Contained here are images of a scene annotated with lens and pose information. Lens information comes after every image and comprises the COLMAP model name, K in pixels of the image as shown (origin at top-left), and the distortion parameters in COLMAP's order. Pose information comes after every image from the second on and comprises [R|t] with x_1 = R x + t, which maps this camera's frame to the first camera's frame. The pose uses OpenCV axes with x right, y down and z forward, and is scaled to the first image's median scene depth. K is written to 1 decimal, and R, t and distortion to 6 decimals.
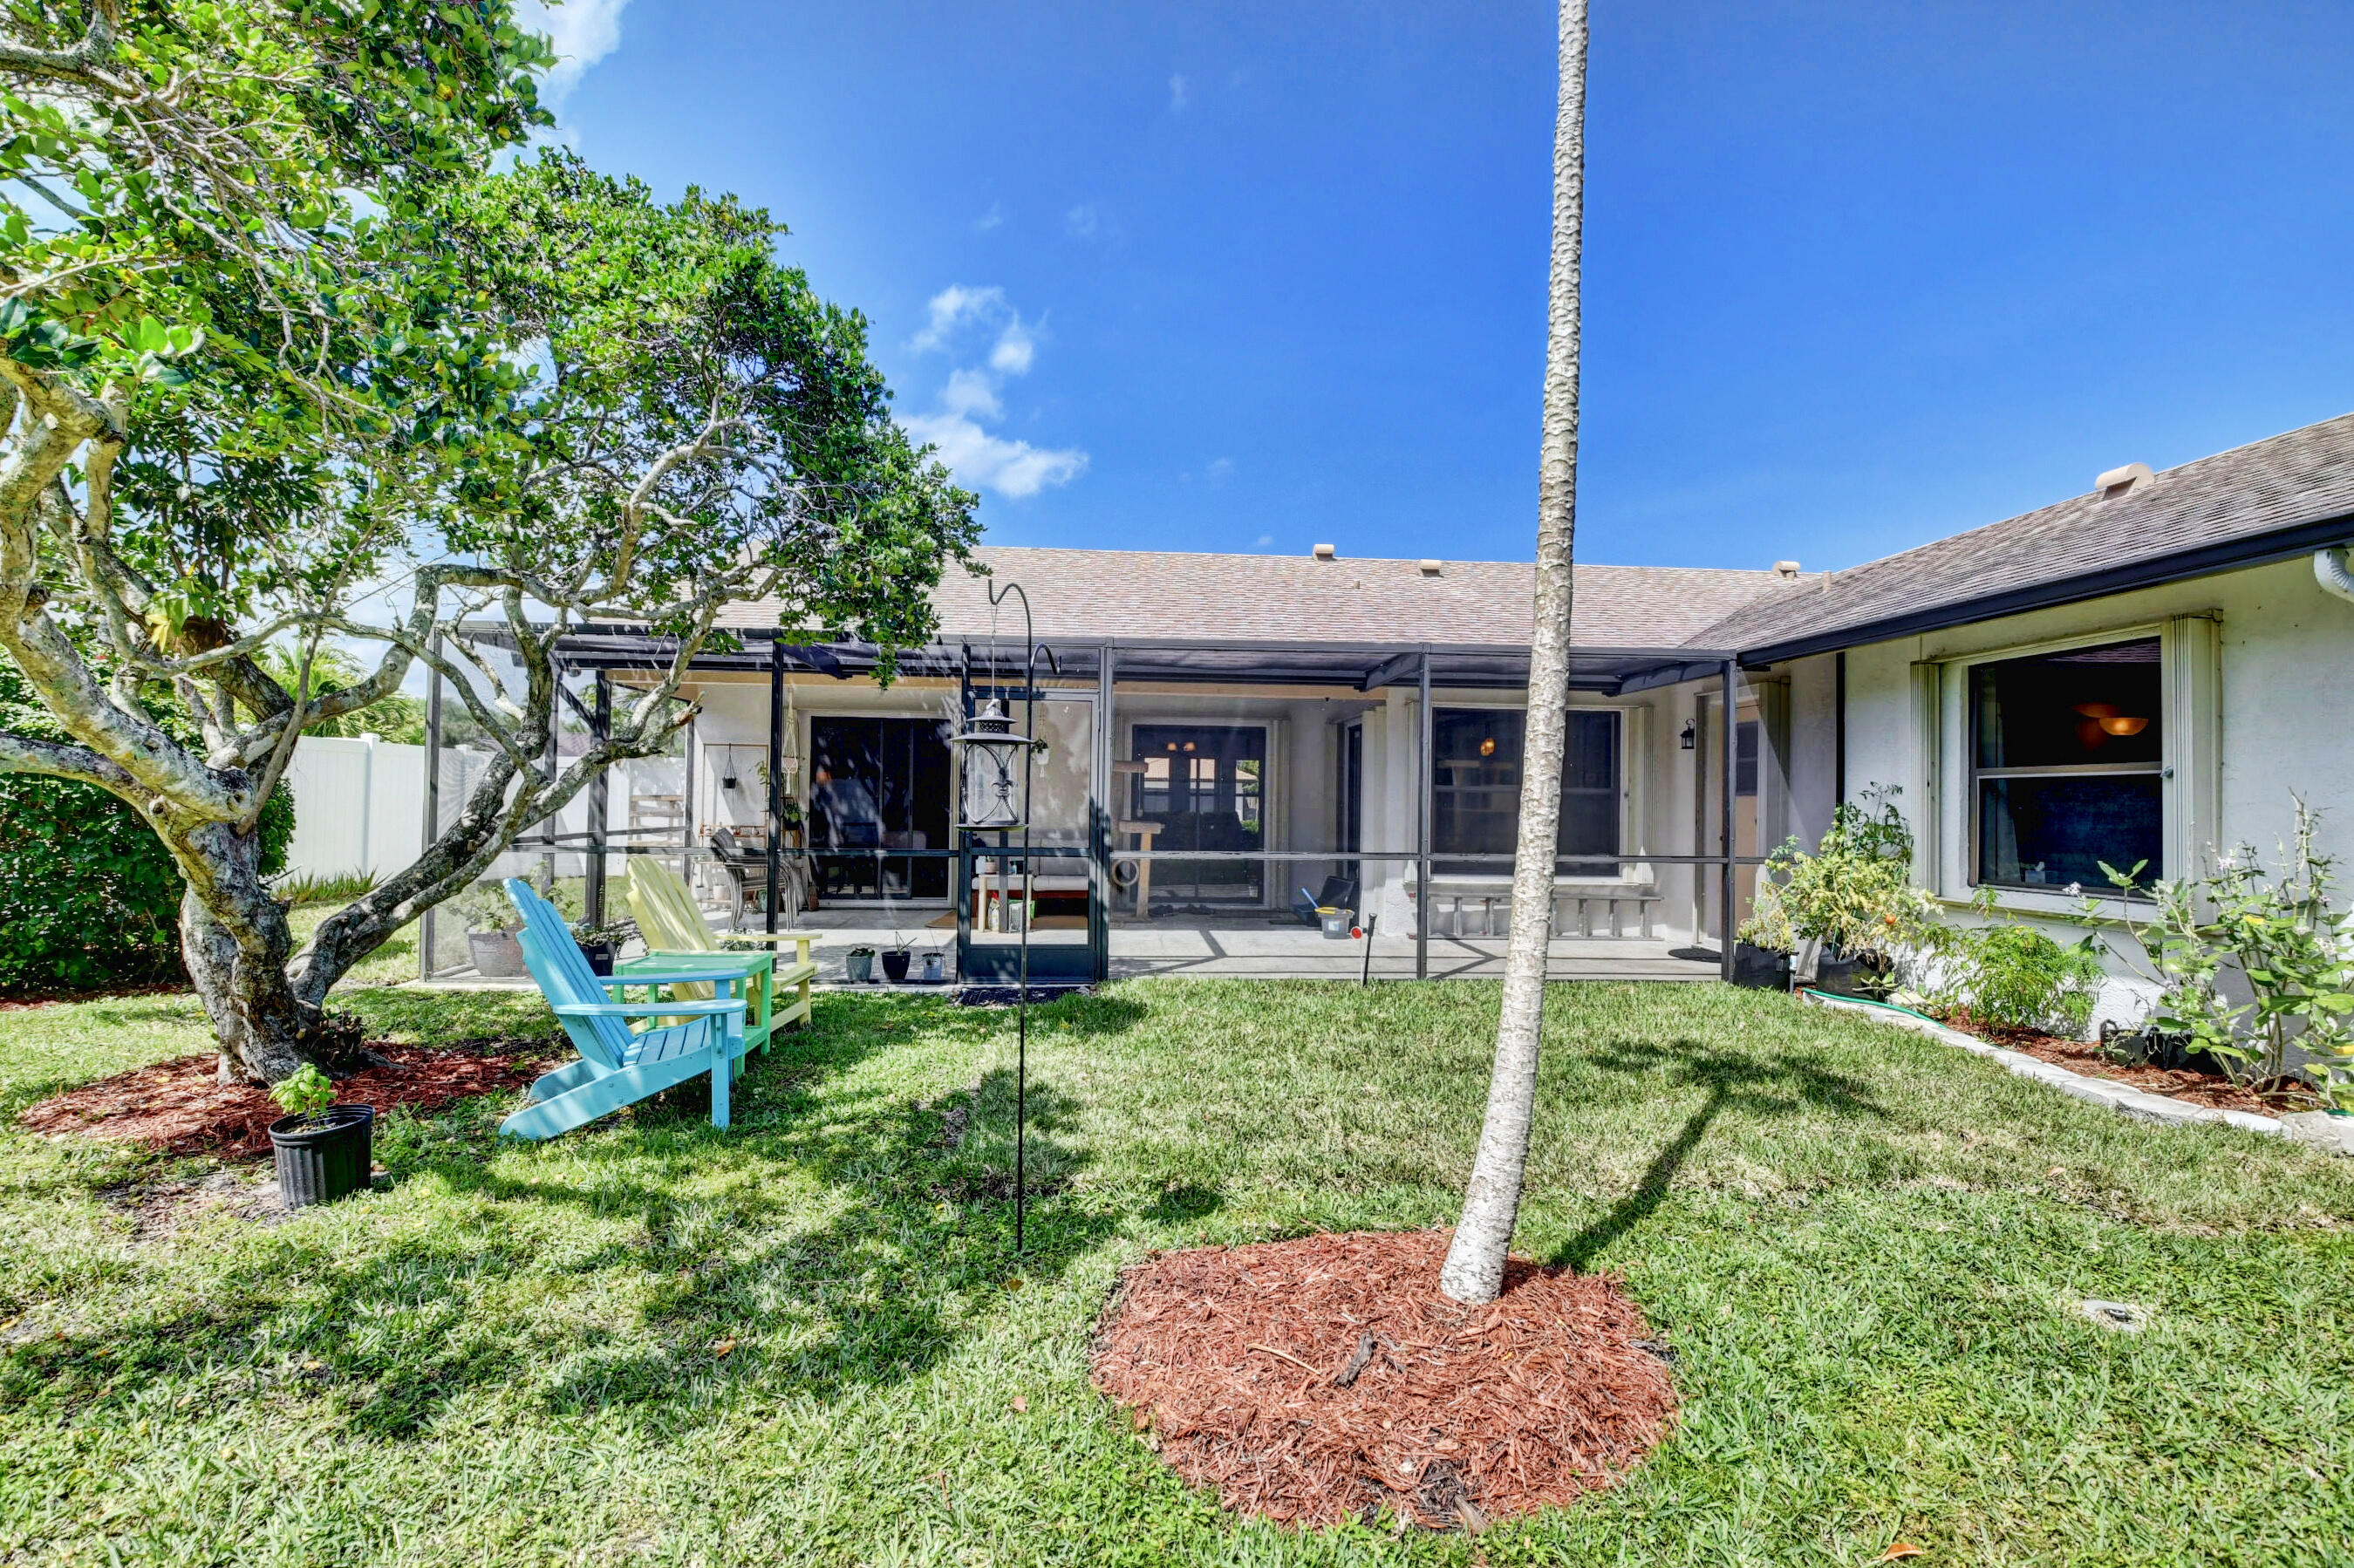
lens RADIAL K [[1030.6, 0, 1171.4], [0, 1030.6, 787.6], [0, 0, 1]] dist [0.013666, -0.029976]
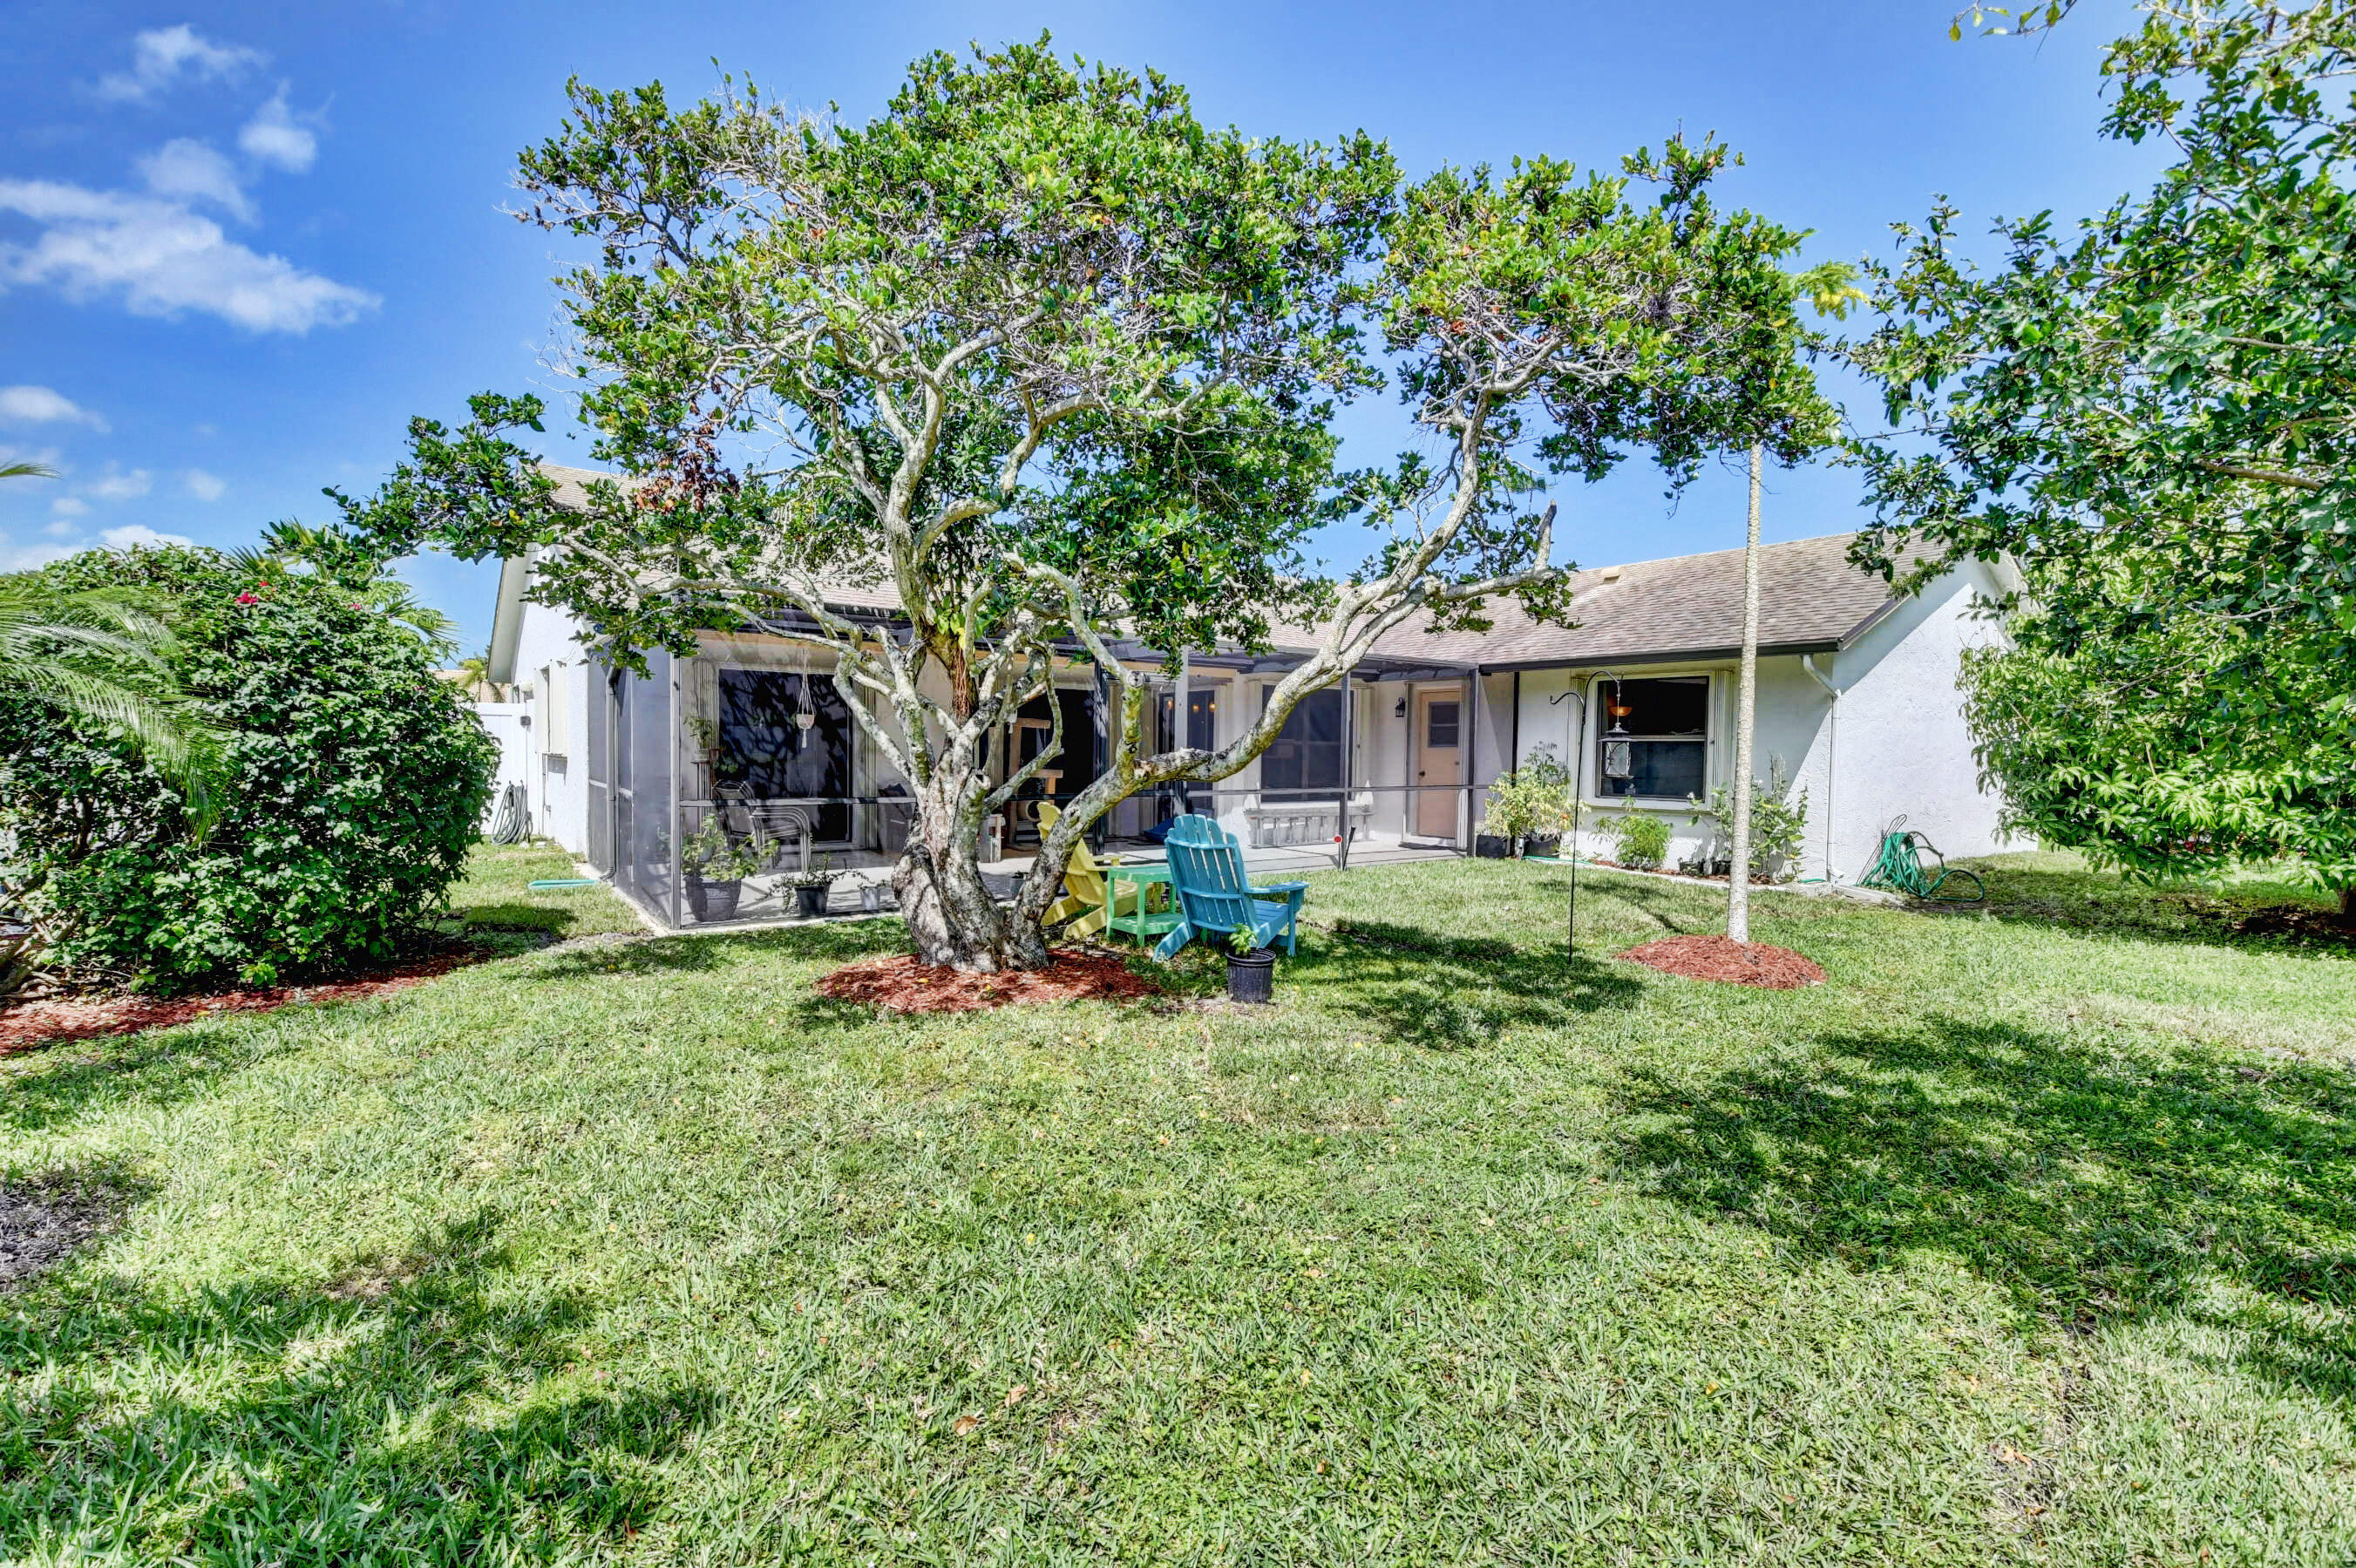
lens RADIAL K [[1047.2, 0, 1162.5], [0, 1047.2, 790.8], [0, 0, 1]] dist [0.012030, -0.017691]
pose [[0.840645, -0.022924, 0.541100, -0.635792], [-0.011171, 0.998157, 0.059643, -0.016793], [-0.541471, -0.056183, 0.838840, -0.131509]]
